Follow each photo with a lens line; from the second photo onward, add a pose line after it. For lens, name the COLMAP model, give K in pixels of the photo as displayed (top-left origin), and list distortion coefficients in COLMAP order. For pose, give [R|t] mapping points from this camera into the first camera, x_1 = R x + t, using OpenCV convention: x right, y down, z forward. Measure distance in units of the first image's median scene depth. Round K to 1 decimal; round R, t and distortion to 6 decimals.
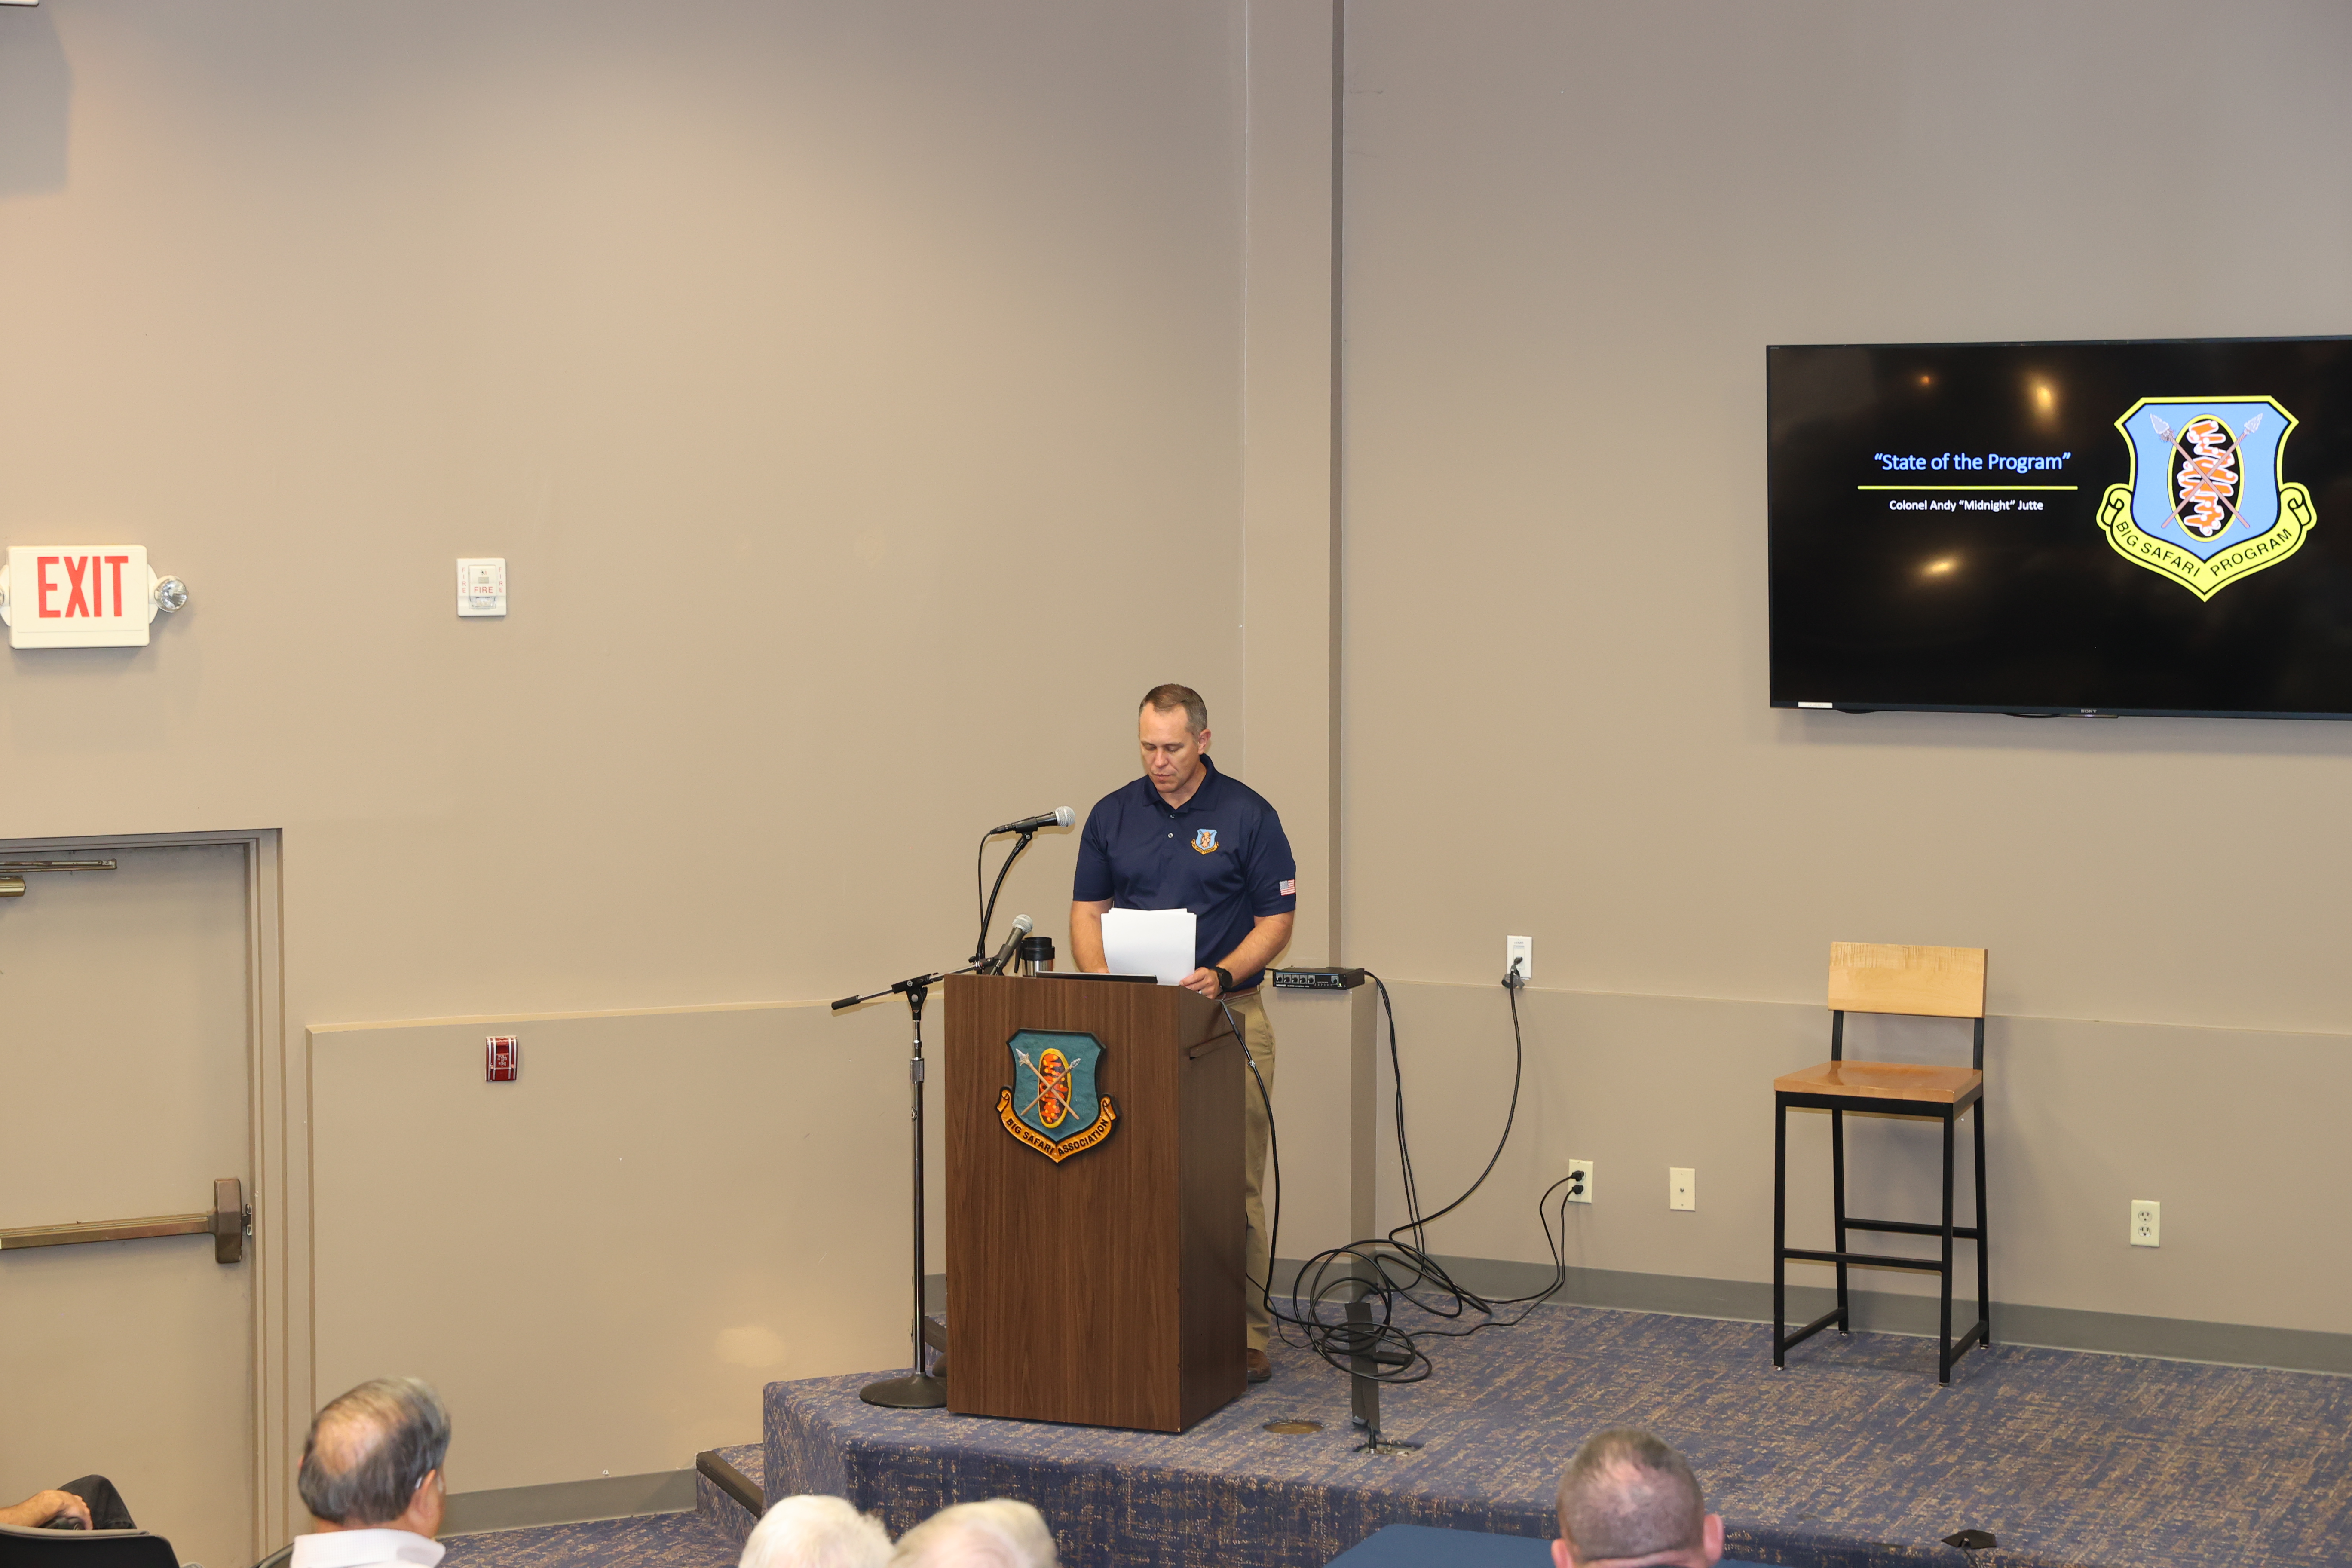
lens RADIAL K [[4457.5, 0, 1176.0], [0, 4457.5, 784.0], [0, 0, 1]] dist [0.205272, 0.359011]
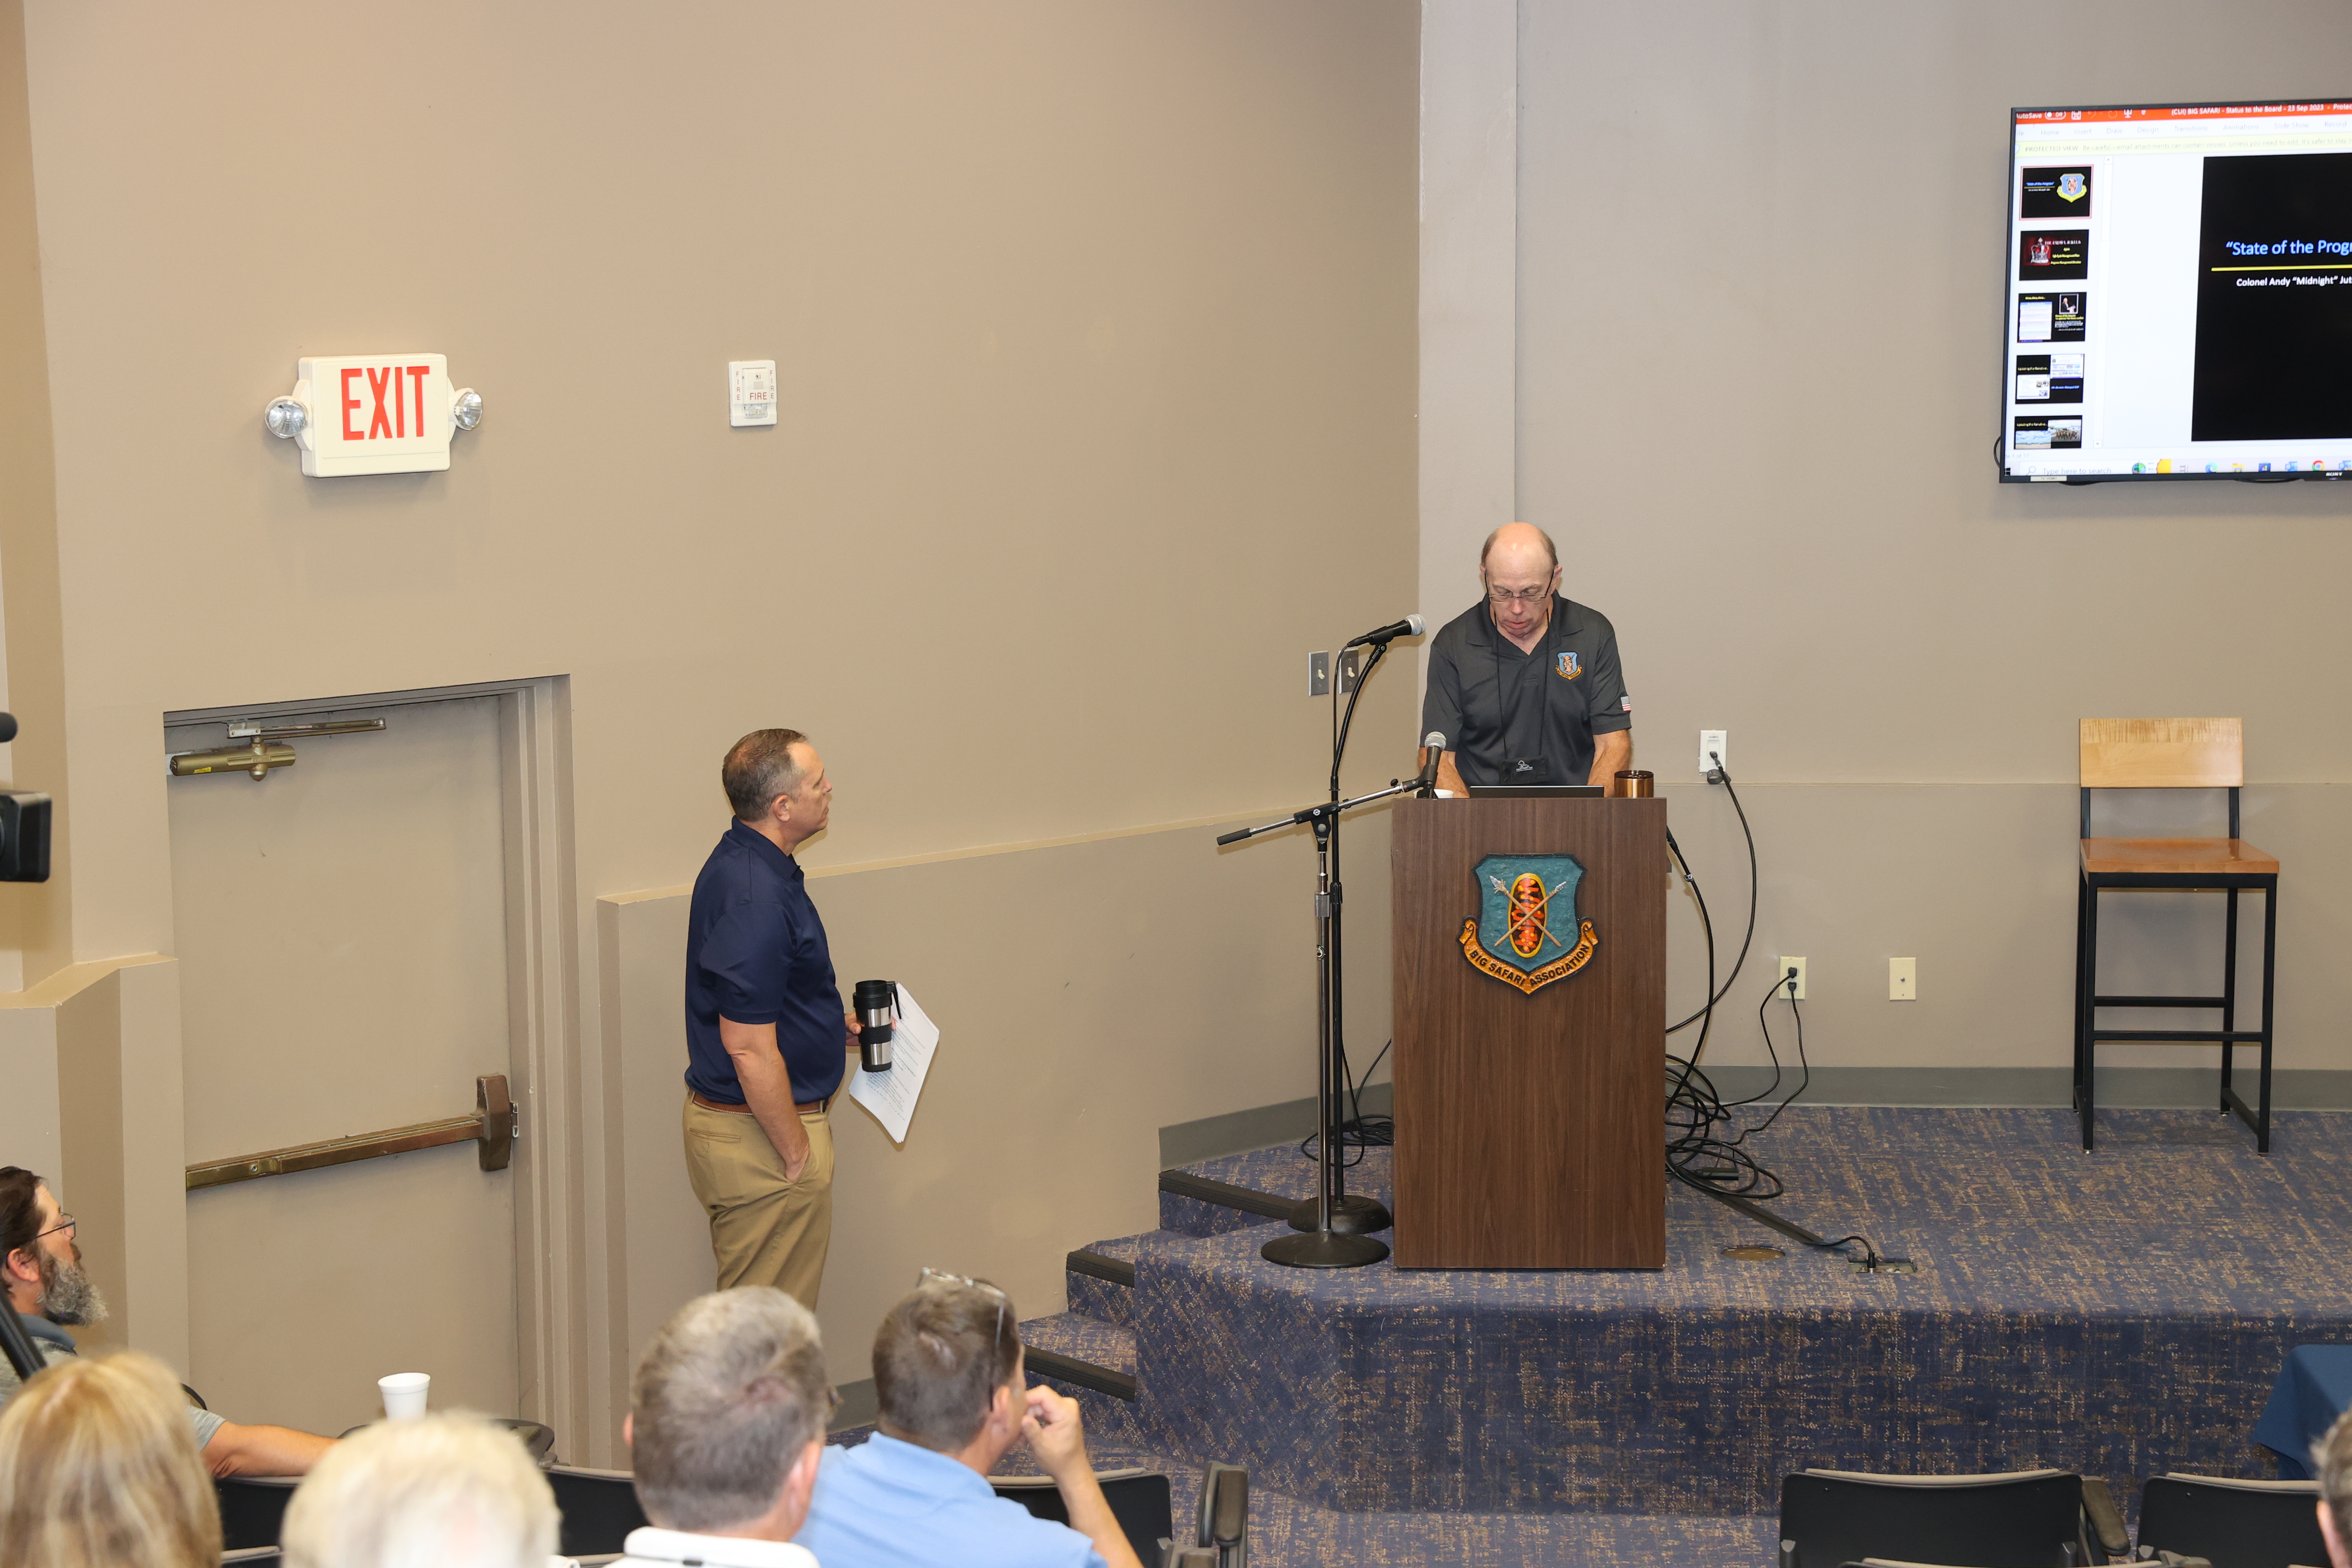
lens RADIAL K [[4457.5, 0, 1176.0], [0, 4457.5, 784.0], [0, 0, 1]] dist [0.205272, 0.359011]
pose [[0.941597, -0.053114, 0.332528, -0.383910], [0.037325, 0.997860, 0.053695, -0.011432], [-0.334668, -0.038148, 0.941564, 0.138744]]
